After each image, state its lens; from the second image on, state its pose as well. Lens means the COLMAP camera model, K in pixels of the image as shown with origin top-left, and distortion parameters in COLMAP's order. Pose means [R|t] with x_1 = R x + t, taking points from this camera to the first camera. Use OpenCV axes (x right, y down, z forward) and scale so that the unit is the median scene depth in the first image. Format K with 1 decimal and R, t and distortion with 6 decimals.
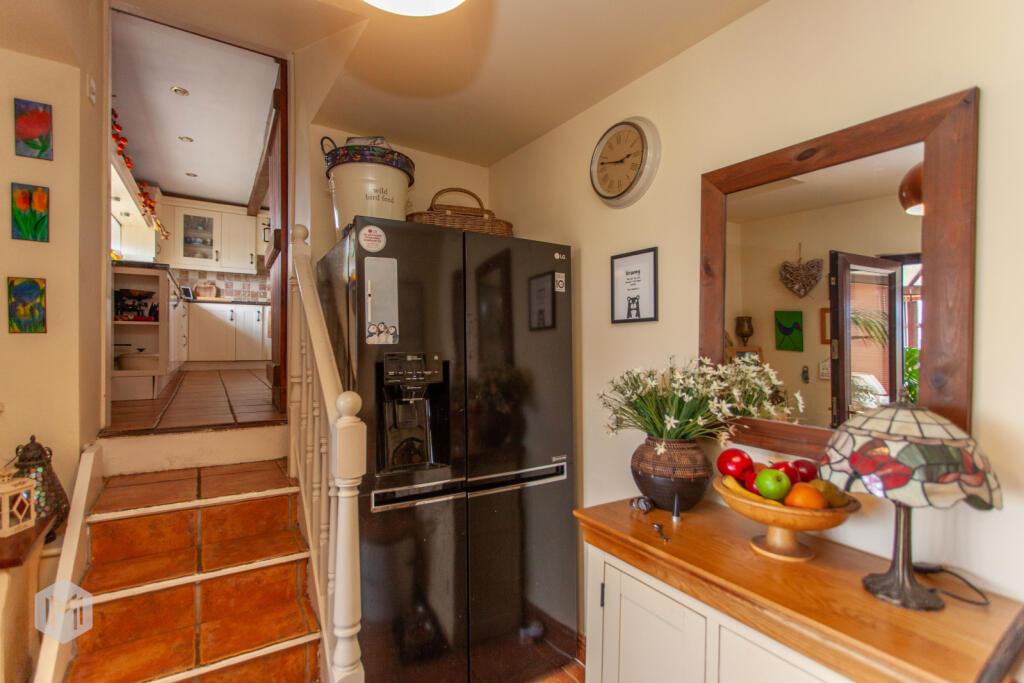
lens RADIAL K [[480.7, 0, 510.2], [0, 480.7, 337.8], [0, 0, 1]] dist [-0.003752, -0.000030]
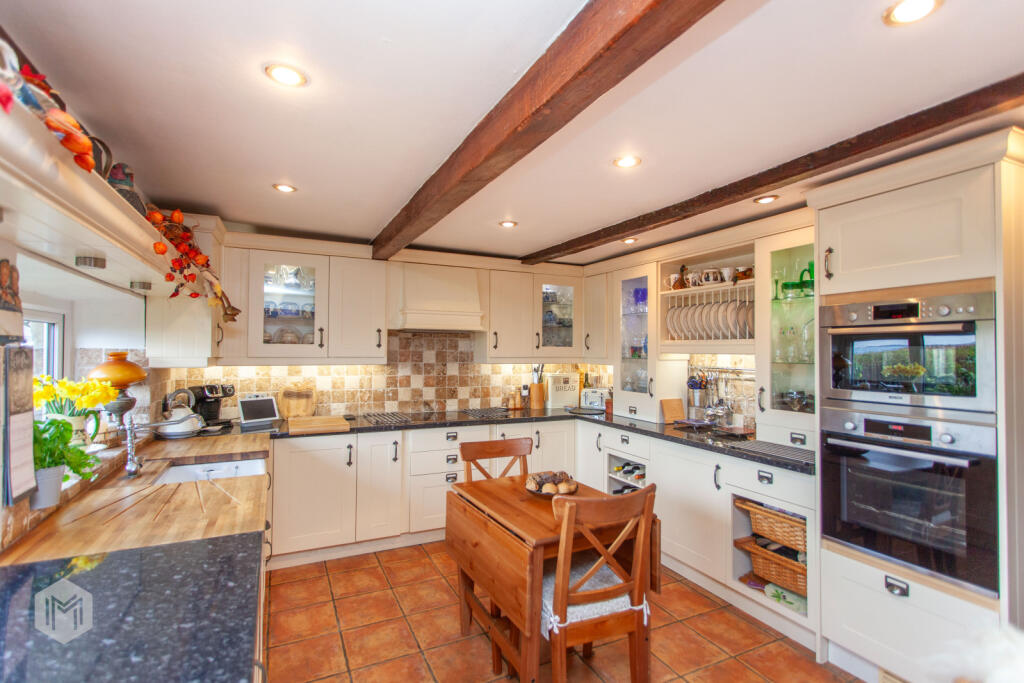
lens RADIAL K [[480.7, 0, 513.9], [0, 480.7, 346.6], [0, 0, 1]] dist [-0.003752, -0.000030]
pose [[0.994233, 0.002343, -0.107216, -0.339219], [-0.003242, 0.999961, -0.008209, -0.156945], [0.107193, 0.008509, 0.994202, 0.489153]]
